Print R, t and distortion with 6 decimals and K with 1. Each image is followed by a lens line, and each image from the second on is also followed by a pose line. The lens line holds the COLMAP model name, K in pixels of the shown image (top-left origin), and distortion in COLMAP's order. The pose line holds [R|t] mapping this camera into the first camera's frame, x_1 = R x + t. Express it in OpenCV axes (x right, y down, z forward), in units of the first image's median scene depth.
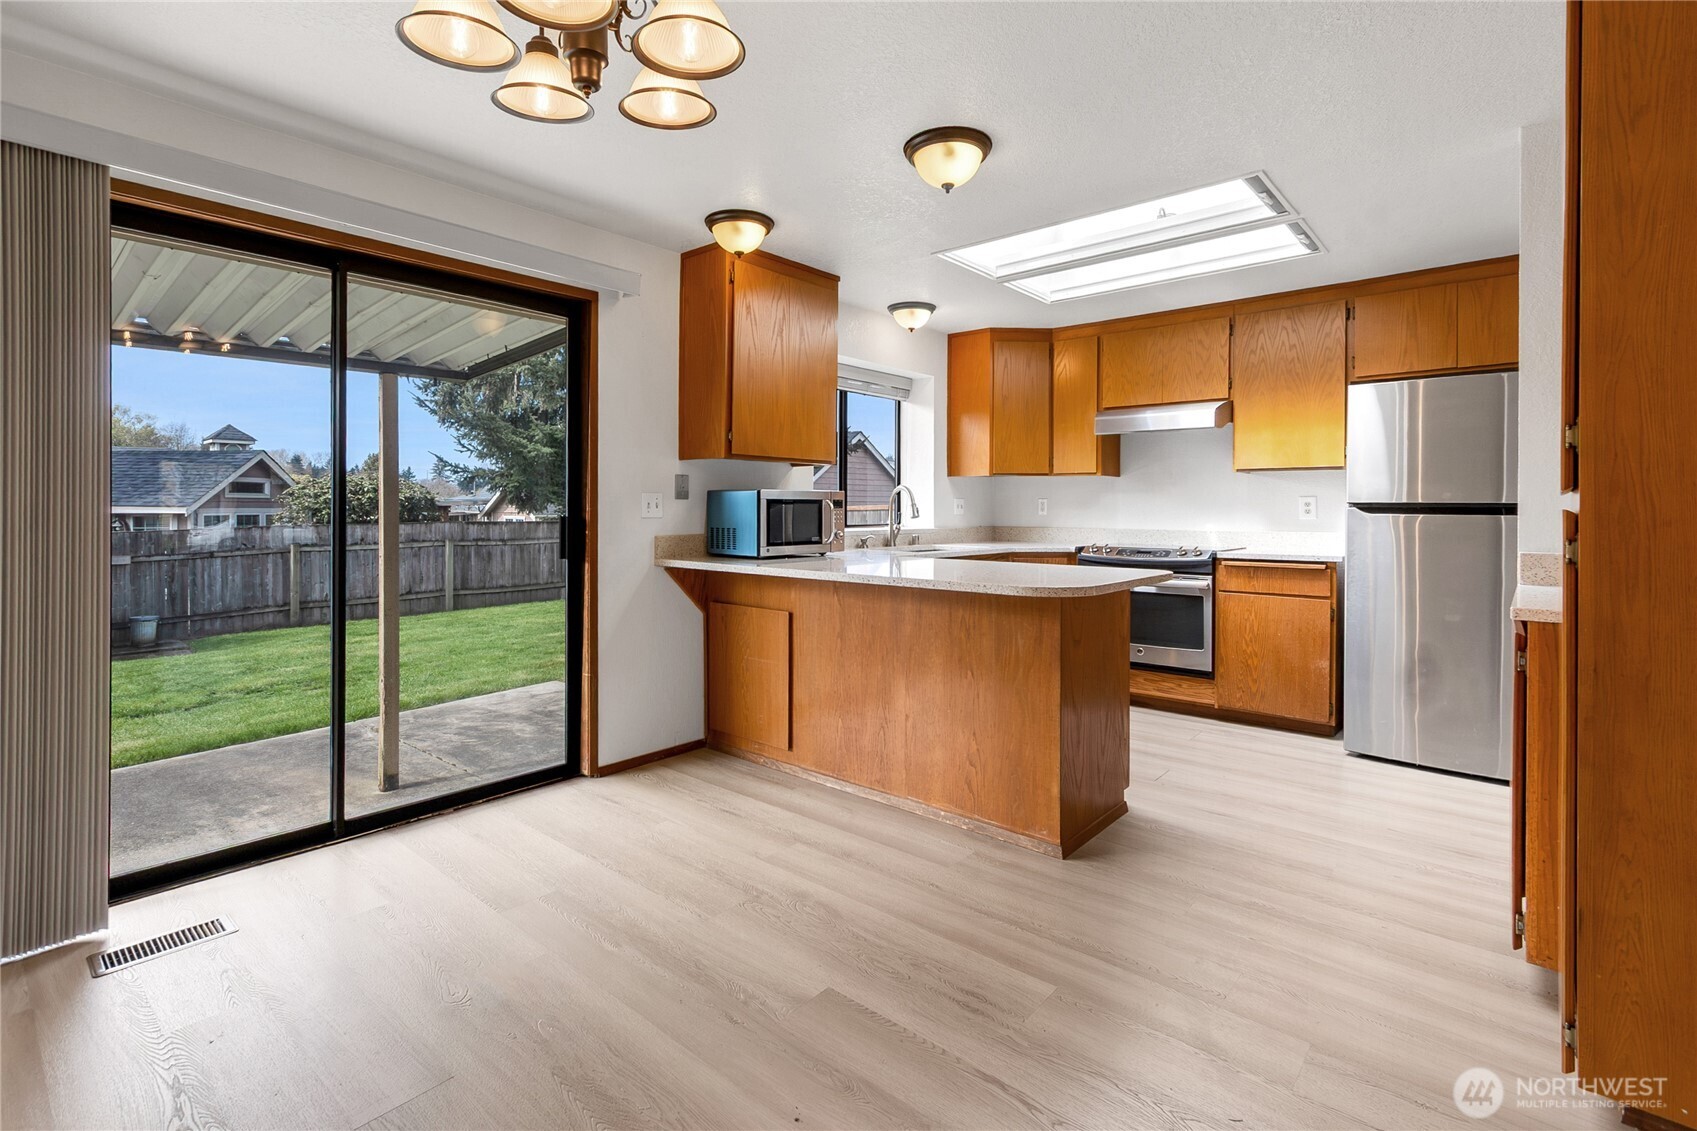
lens RADIAL K [[789.0, 0, 823.9], [0, 789.0, 509.5], [0, 0, 1]] dist [0.002774, 0.000320]
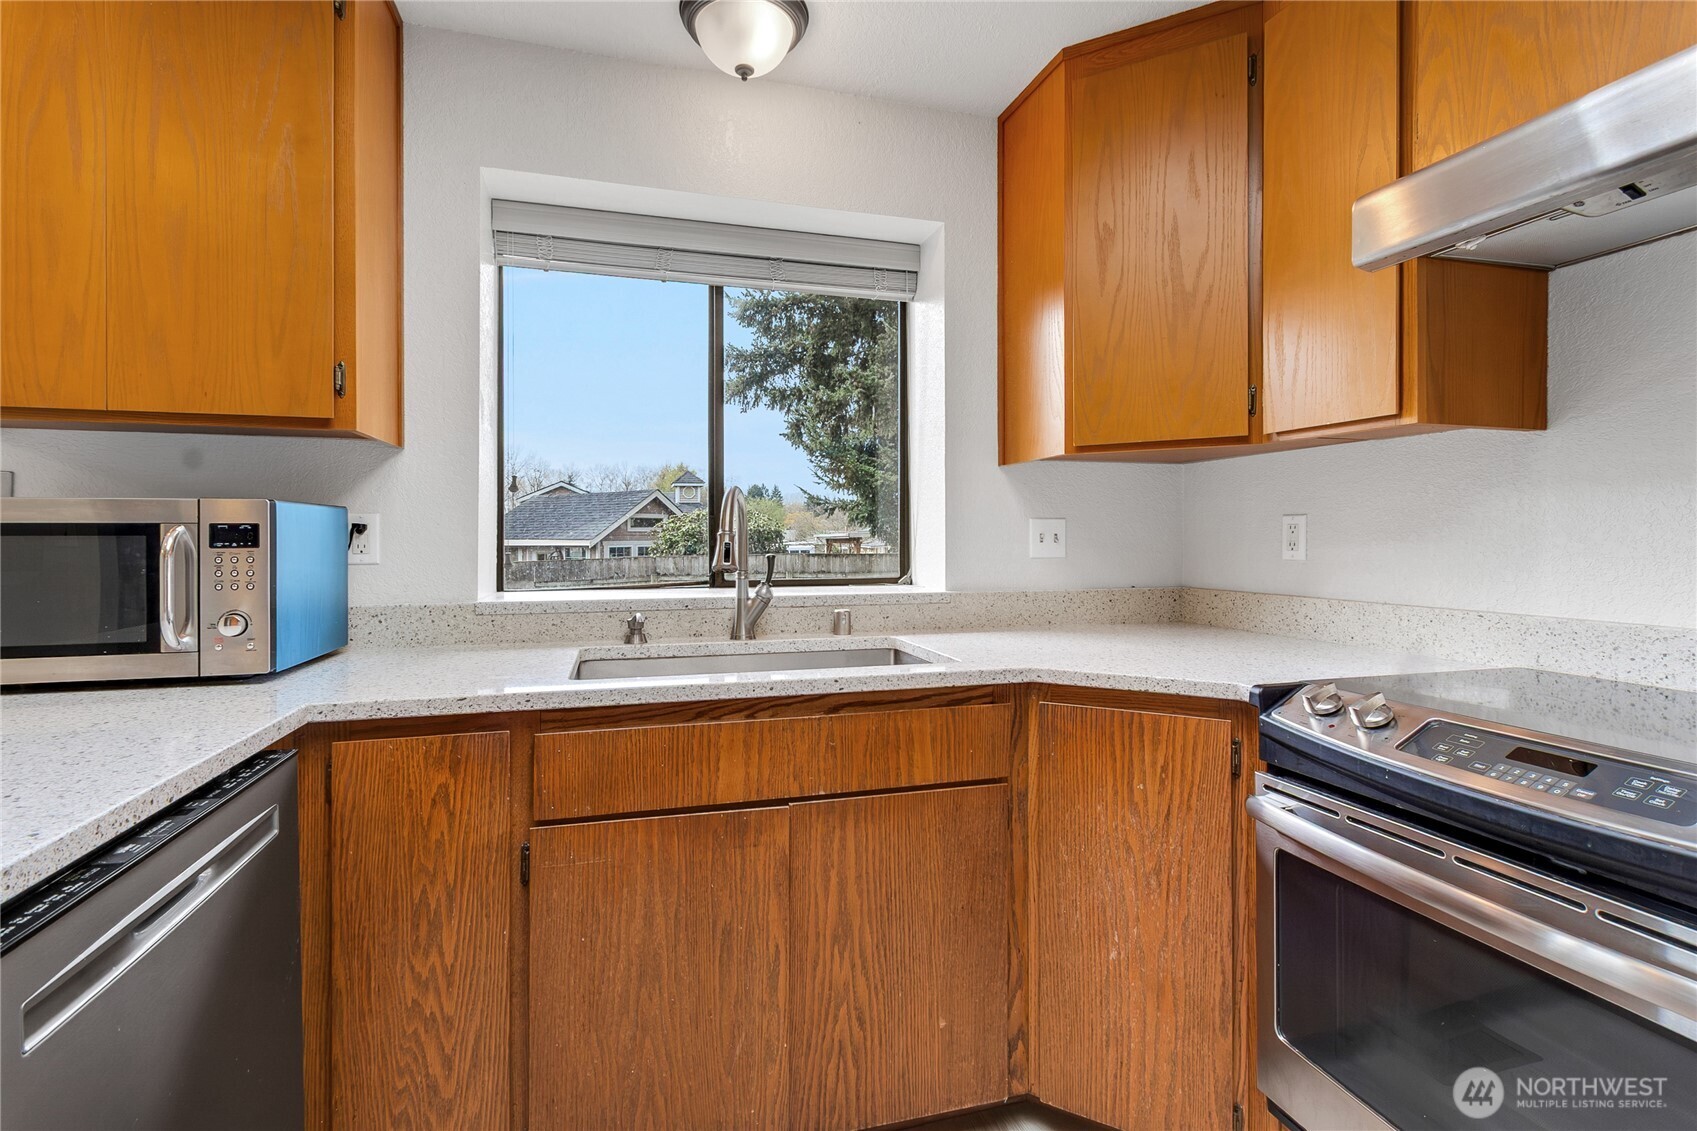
lens RADIAL K [[784.9, 0, 831.3], [0, 784.9, 531.3], [0, 0, 1]] dist [0.005655, 0.000514]
pose [[0.845067, -0.009448, -0.534578, 0.375109], [0.003702, 0.999923, -0.011821, -0.003775], [0.534648, 0.008011, 0.845037, 0.760684]]
